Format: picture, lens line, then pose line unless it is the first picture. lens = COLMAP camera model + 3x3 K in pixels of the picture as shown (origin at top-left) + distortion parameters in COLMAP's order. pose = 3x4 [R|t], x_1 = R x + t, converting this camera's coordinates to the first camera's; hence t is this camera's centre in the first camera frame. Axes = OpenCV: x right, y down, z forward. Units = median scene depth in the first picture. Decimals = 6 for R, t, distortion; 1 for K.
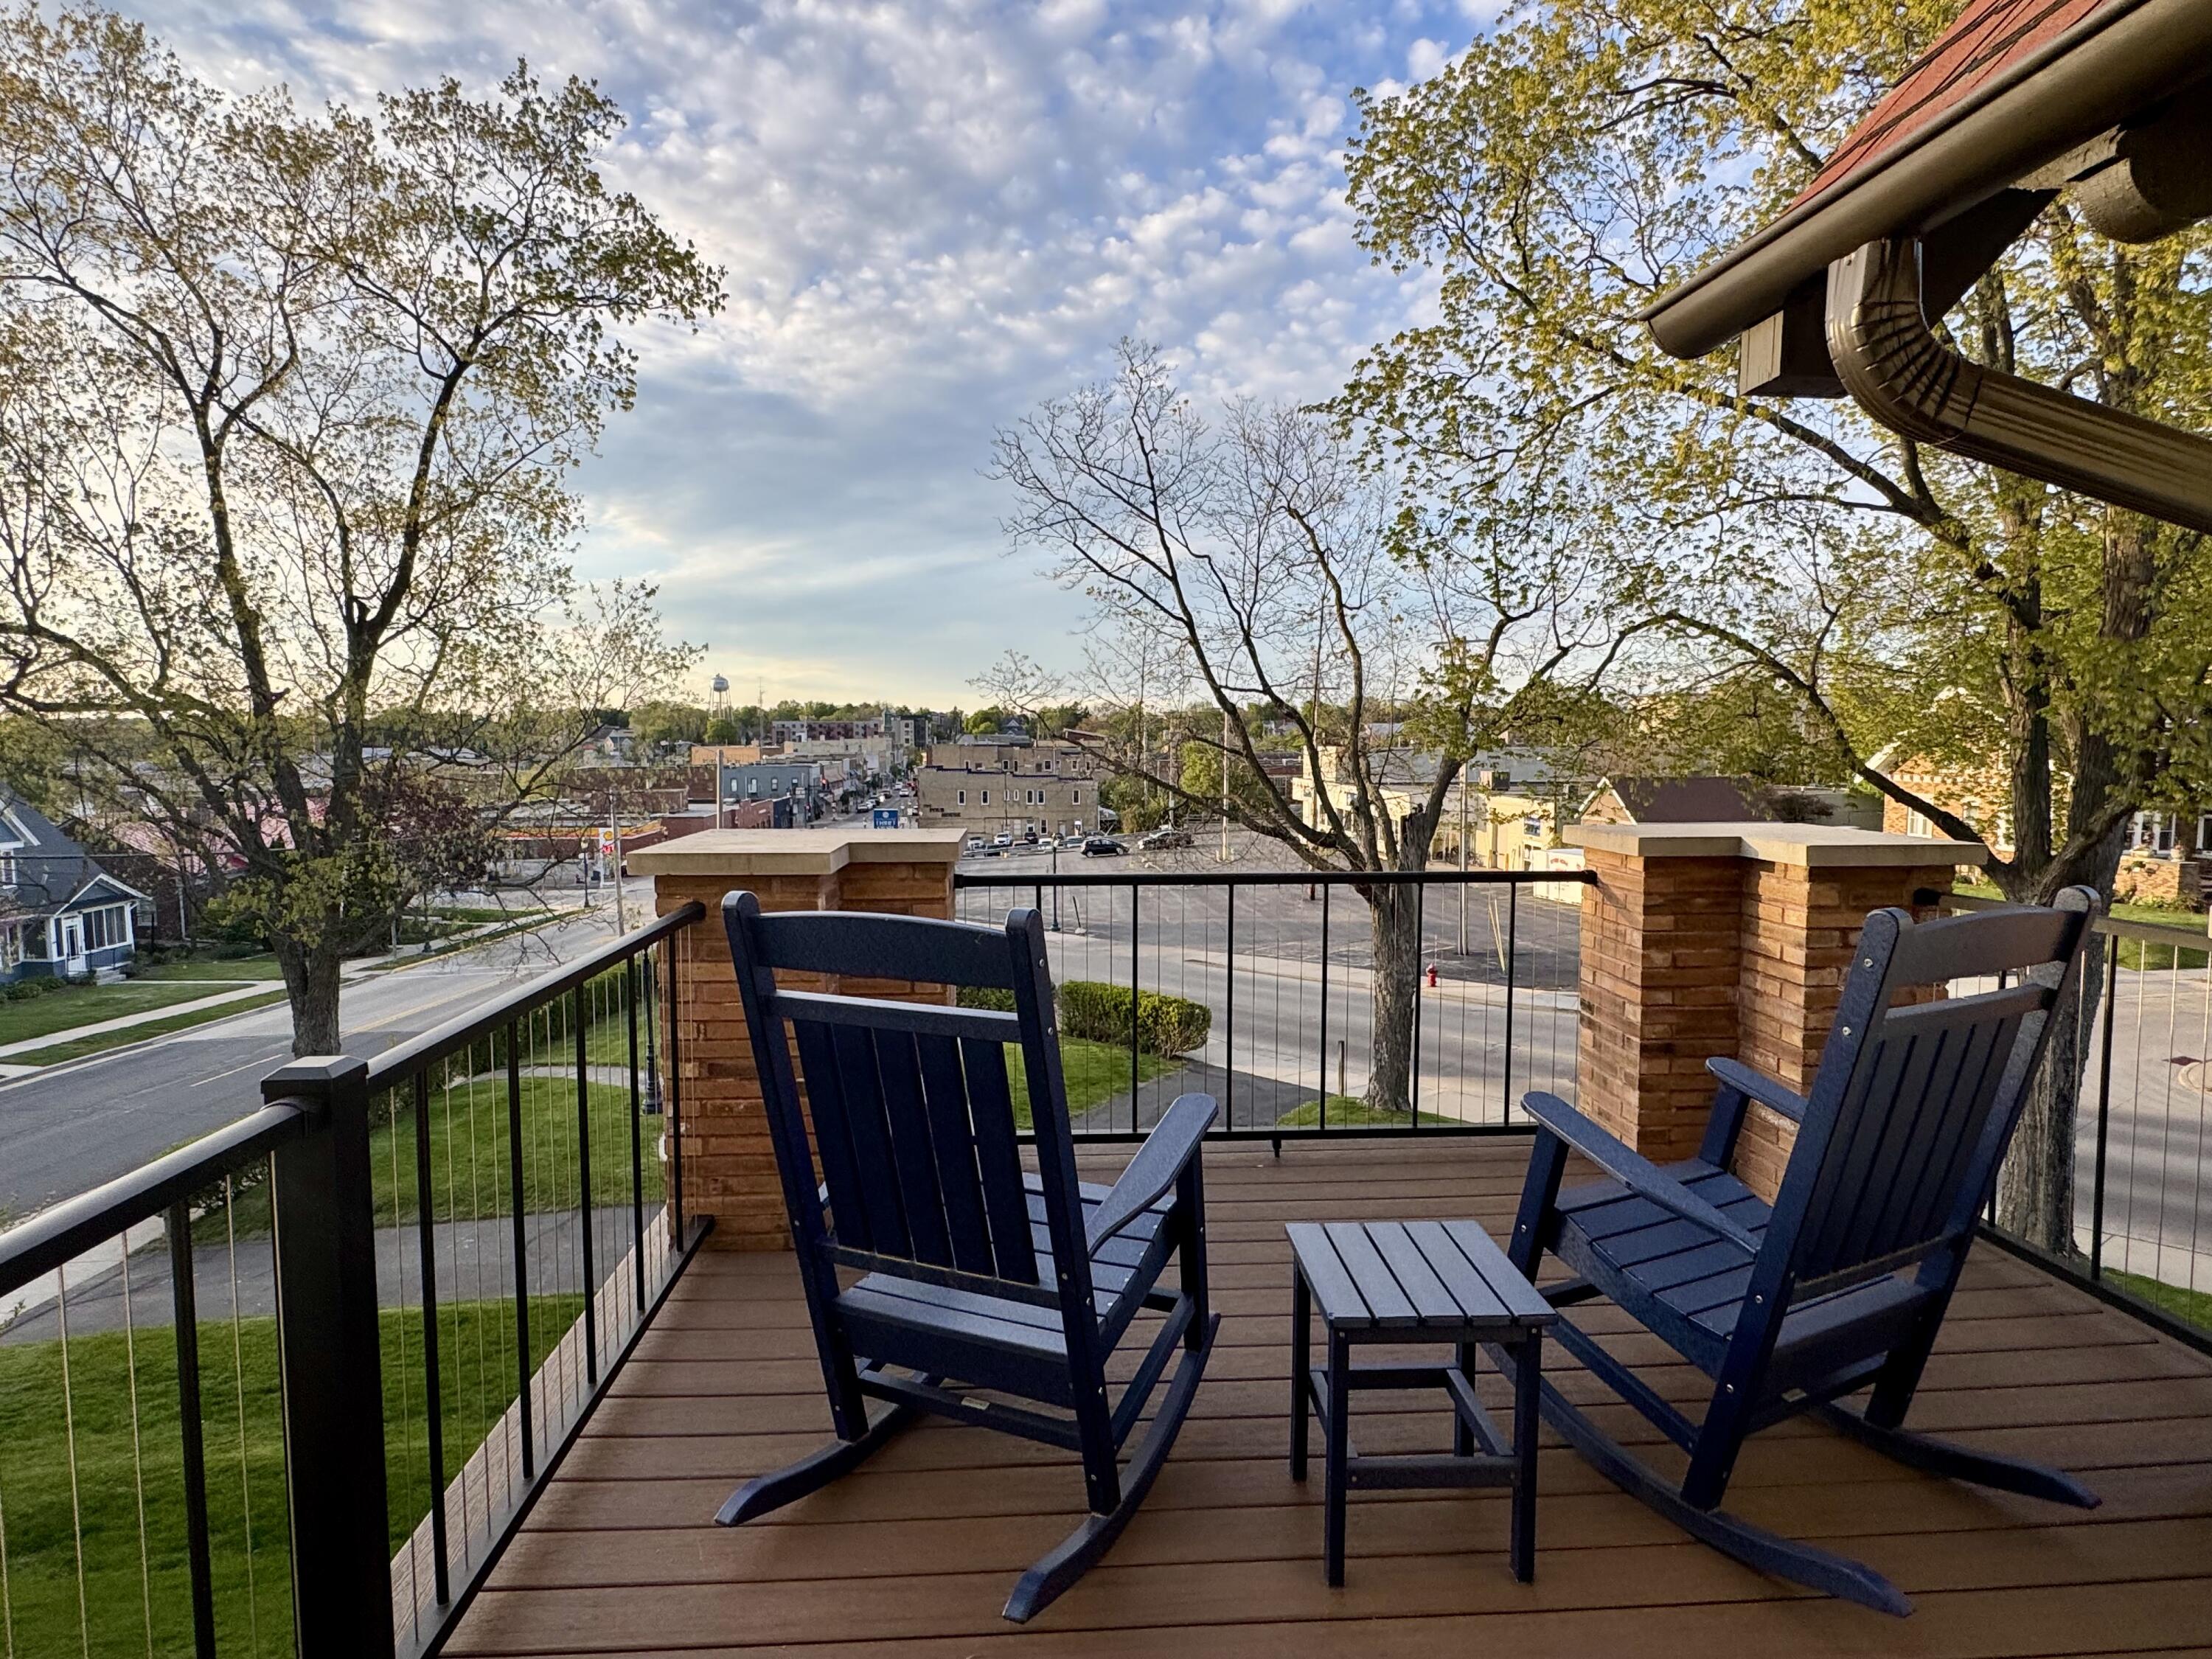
lens RADIAL K [[1243.5, 0, 1103.4], [0, 1243.5, 825.2], [0, 0, 1]] dist [0.003243, 0.001379]
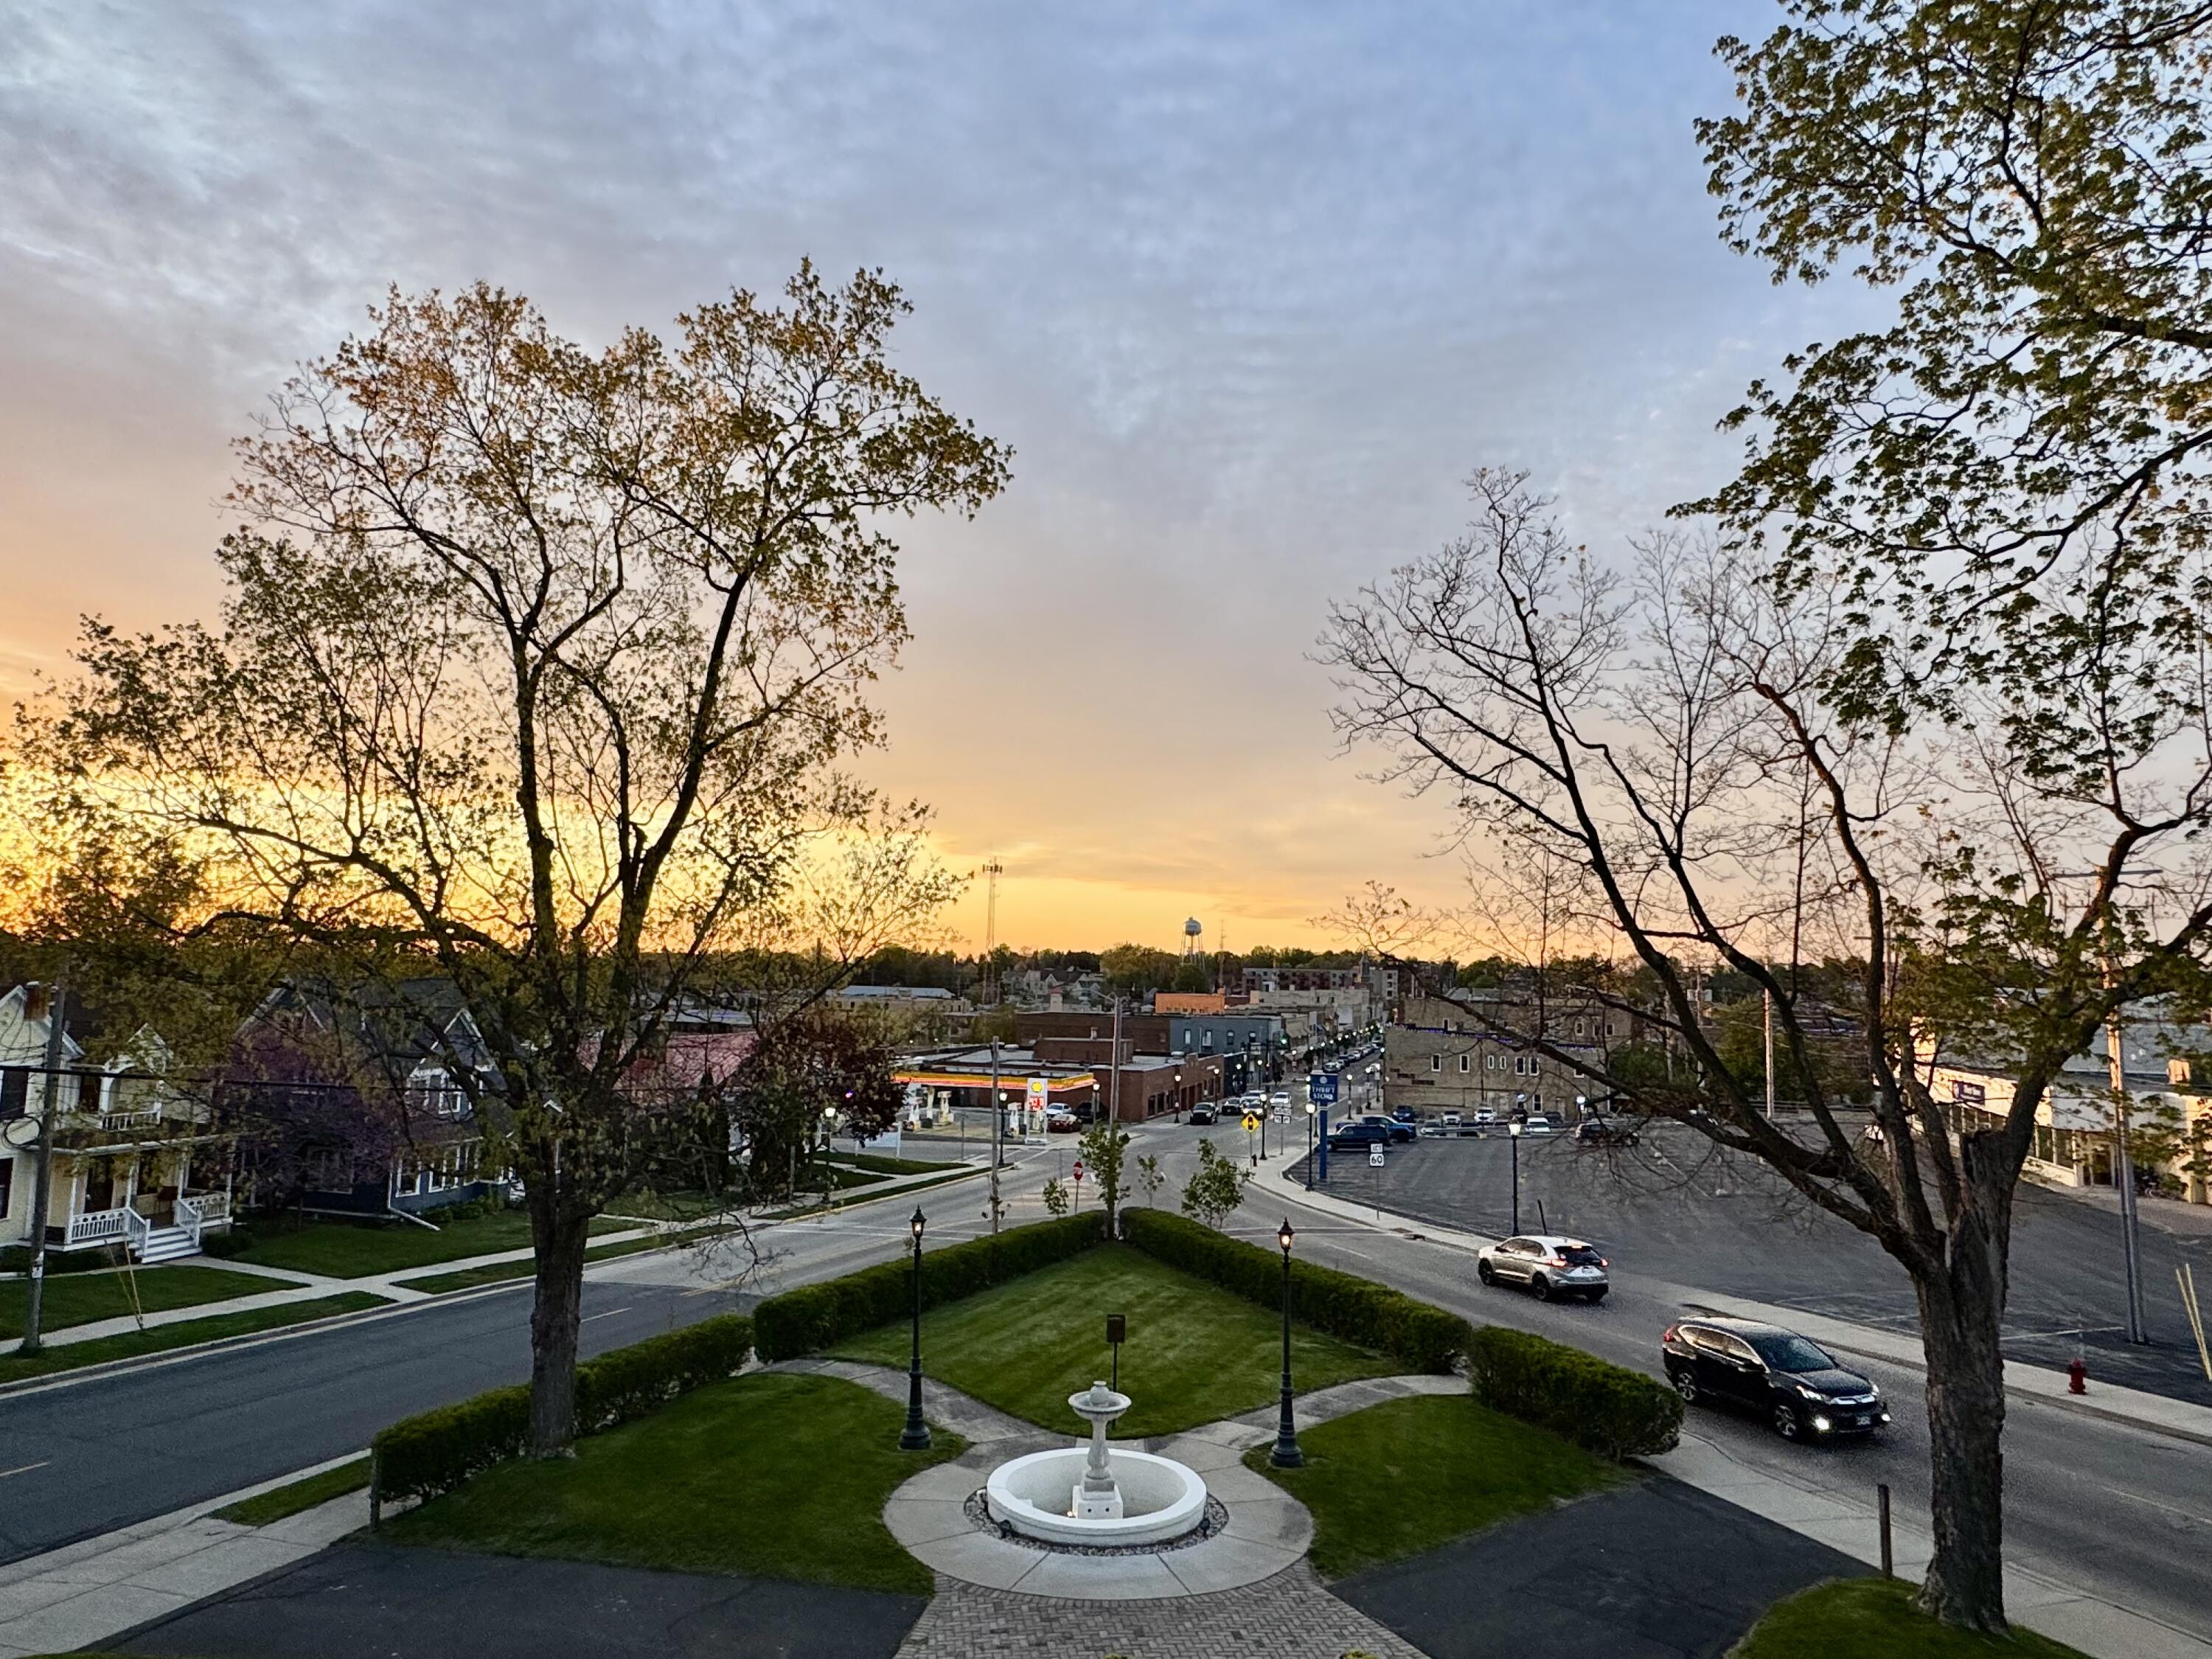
lens RADIAL K [[1366.0, 0, 1110.1], [0, 1366.0, 827.3], [0, 0, 1]] dist [0.003085, 0.005160]
pose [[0.931057, -0.016044, -0.364522, 0.099010], [-0.052350, 0.982823, -0.176970, -0.016131], [0.361099, 0.183852, 0.914224, 0.178837]]
